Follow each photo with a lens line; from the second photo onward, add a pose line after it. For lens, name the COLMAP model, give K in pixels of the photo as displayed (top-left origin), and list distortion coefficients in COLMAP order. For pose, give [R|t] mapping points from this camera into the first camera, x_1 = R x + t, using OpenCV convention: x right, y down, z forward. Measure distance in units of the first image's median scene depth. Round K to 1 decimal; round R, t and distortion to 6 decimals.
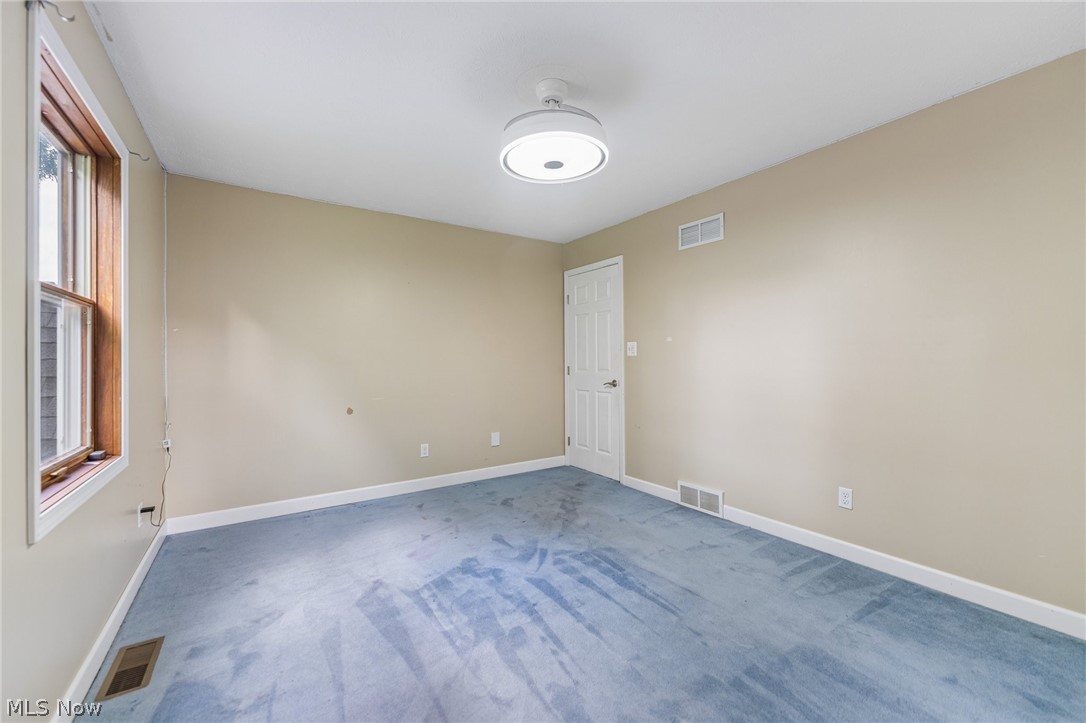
lens RADIAL K [[443.6, 0, 543.0], [0, 443.6, 361.5], [0, 0, 1]] dist [0.000977, 0.000070]
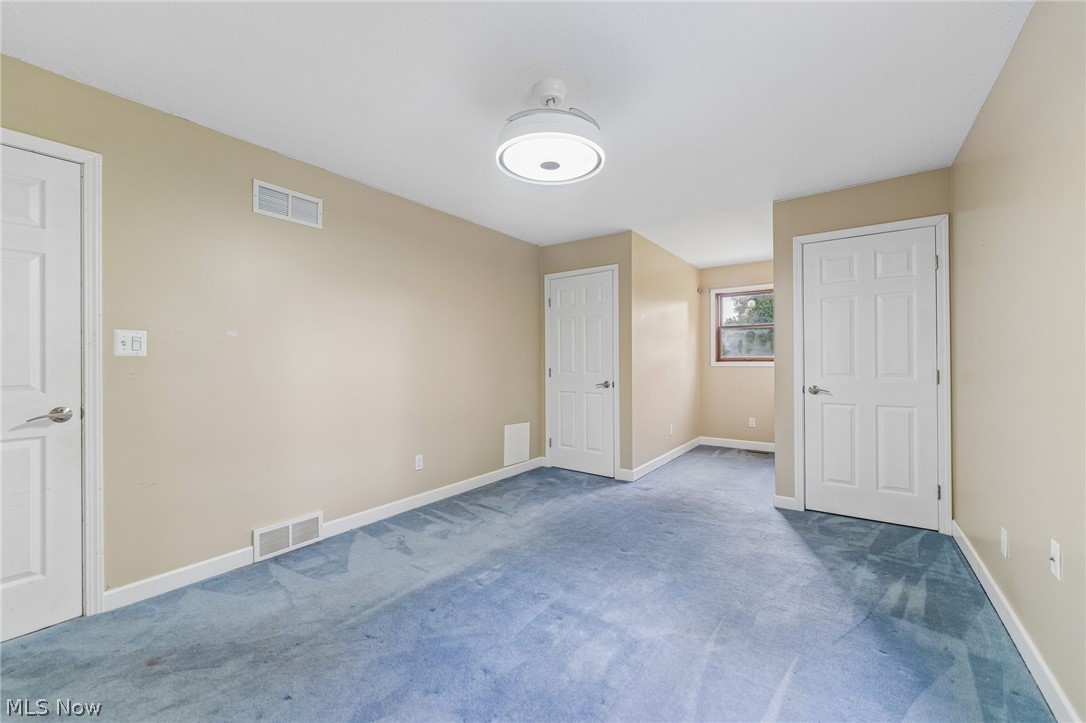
lens RADIAL K [[430.9, 0, 540.8], [0, 430.9, 366.5], [0, 0, 1]] dist [0.000499, 0.000065]
pose [[-0.359650, -0.004789, 0.933075, -0.569941], [0.006230, 0.999952, 0.007534, -0.000800], [-0.933066, 0.008523, -0.359603, 0.898899]]
